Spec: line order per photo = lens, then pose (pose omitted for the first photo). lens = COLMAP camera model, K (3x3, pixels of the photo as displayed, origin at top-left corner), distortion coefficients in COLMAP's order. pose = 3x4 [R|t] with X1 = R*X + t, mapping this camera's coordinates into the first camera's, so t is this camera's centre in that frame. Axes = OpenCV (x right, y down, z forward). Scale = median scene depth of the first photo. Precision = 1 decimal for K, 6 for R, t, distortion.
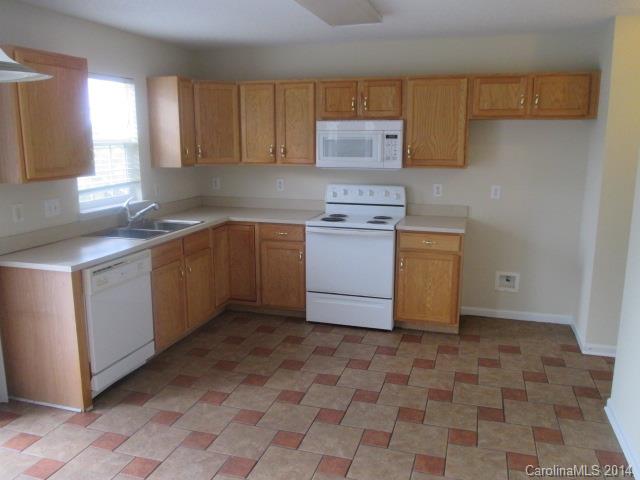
lens RADIAL K [[528.4, 0, 321.6], [0, 528.4, 236.3], [0, 0, 1]] dist [-0.010929, -0.011051]
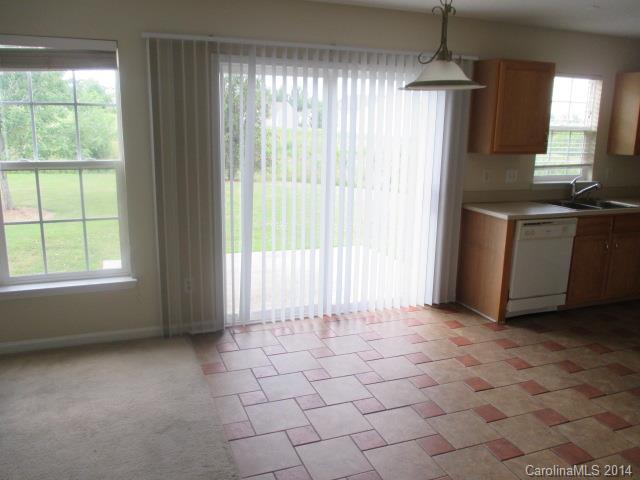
lens RADIAL K [[528.4, 0, 321.6], [0, 528.4, 236.3], [0, 0, 1]] dist [-0.010929, -0.011051]
pose [[0.618654, 0.185623, -0.763421, 0.261931], [-0.172270, 0.980092, 0.098703, 0.051136], [0.766545, 0.070452, 0.638315, -0.238755]]
